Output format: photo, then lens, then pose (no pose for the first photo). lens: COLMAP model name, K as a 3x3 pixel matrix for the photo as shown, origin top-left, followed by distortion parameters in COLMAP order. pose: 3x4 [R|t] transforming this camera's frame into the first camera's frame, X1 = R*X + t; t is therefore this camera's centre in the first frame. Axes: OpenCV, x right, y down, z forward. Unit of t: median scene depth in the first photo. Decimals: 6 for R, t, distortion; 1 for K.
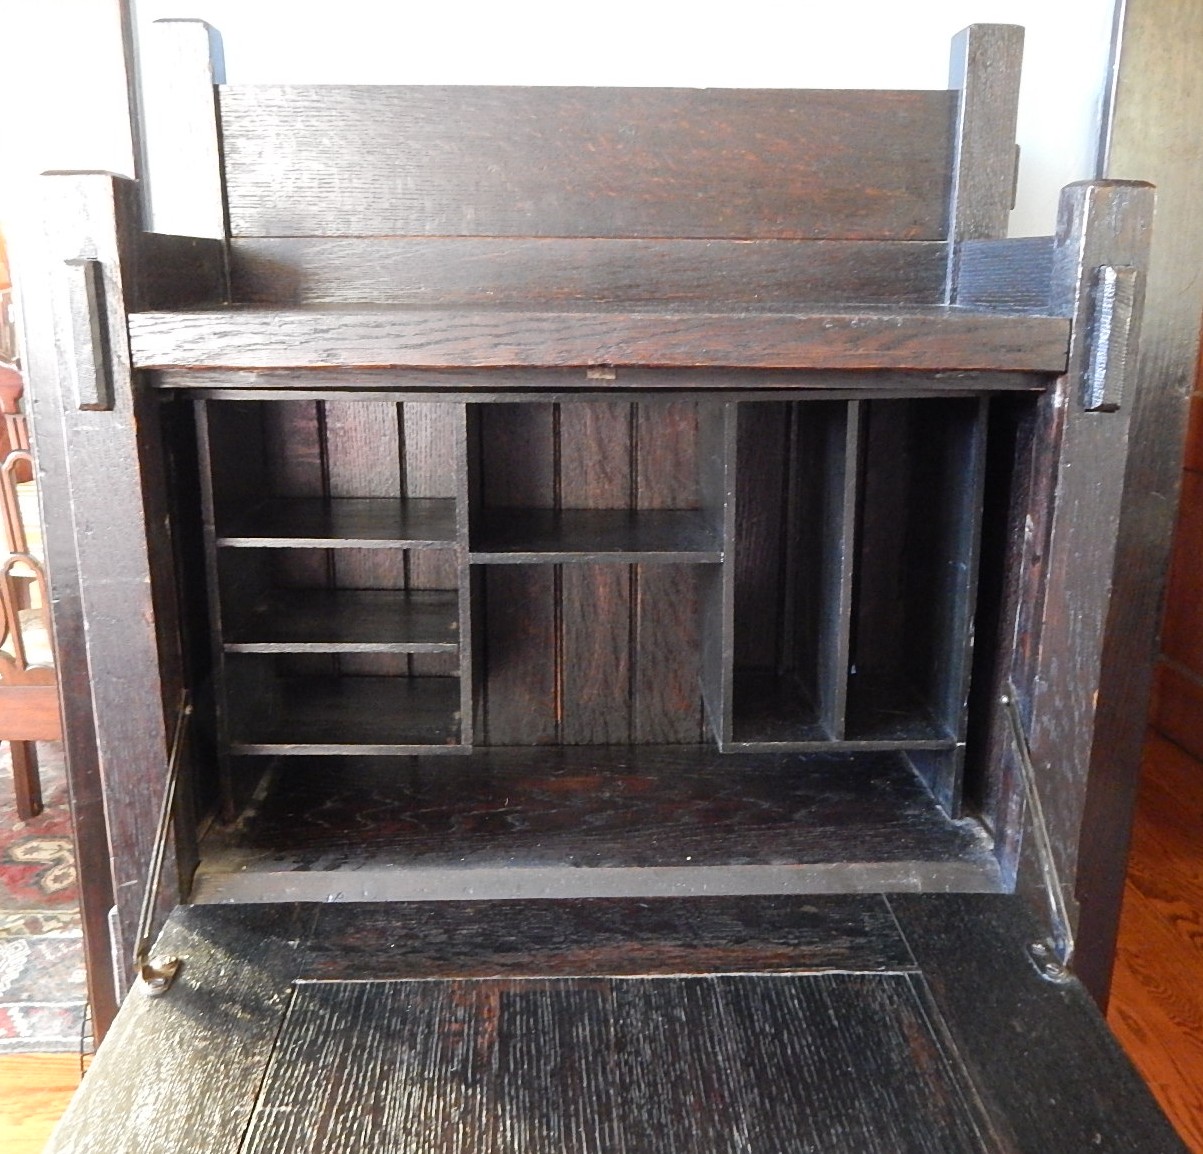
lens RADIAL K [[1153.5, 0, 601.5], [0, 1153.5, 577.0], [0, 0, 1]] dist [-0.007960, 0.014183]
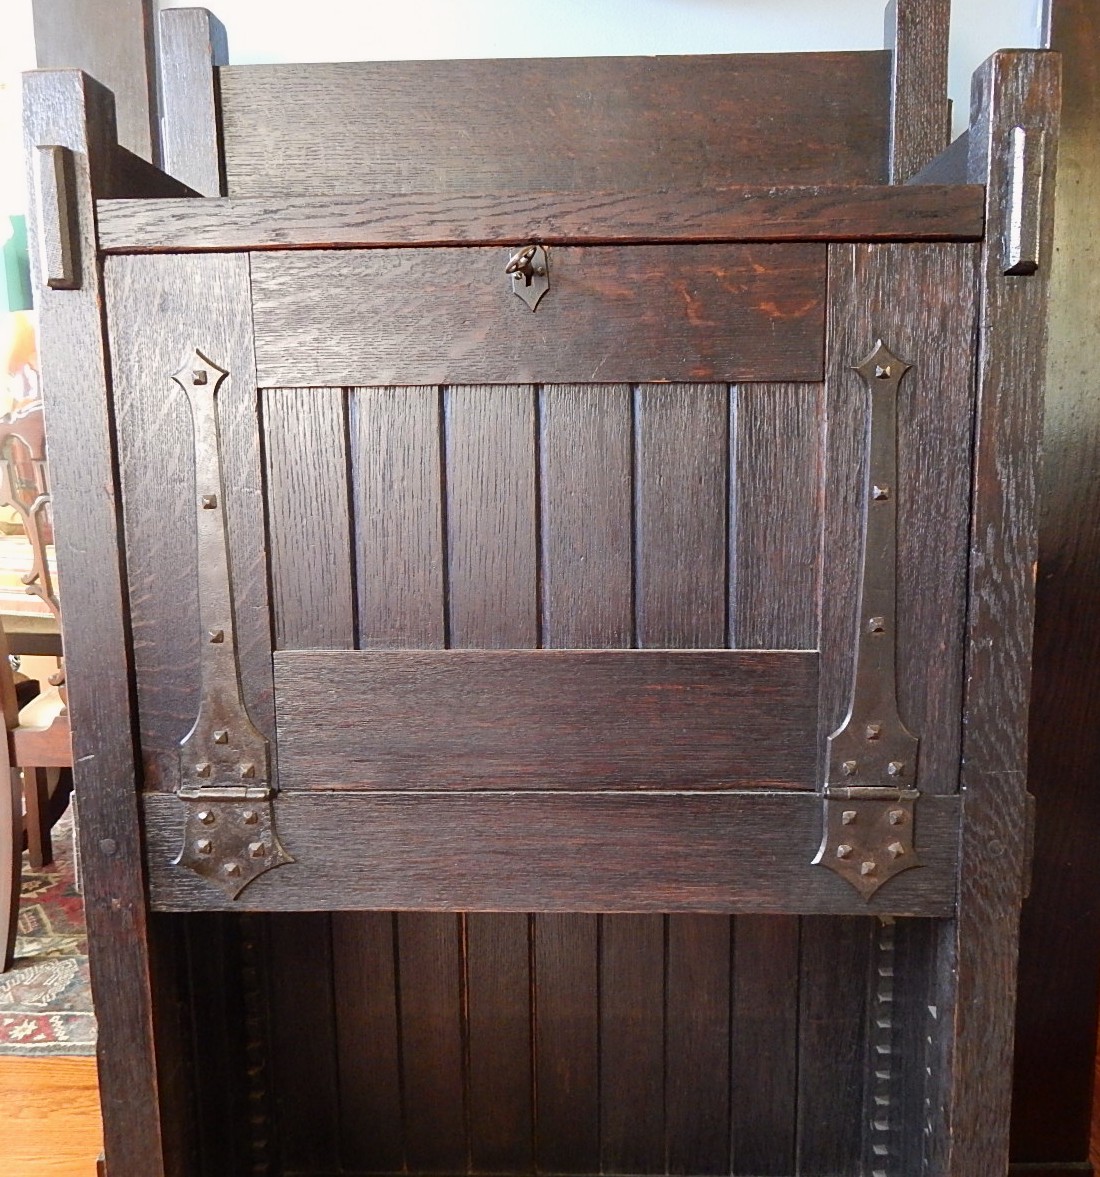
lens RADIAL K [[1044.8, 0, 587.9], [0, 1044.8, 587.7], [0, 0, 1]] dist [0.006525, -0.005846]
pose [[0.997915, -0.006880, -0.064178, 0.093355], [-0.000440, 0.993554, -0.113355, 0.203607], [0.064545, 0.113147, 0.991480, 0.075606]]
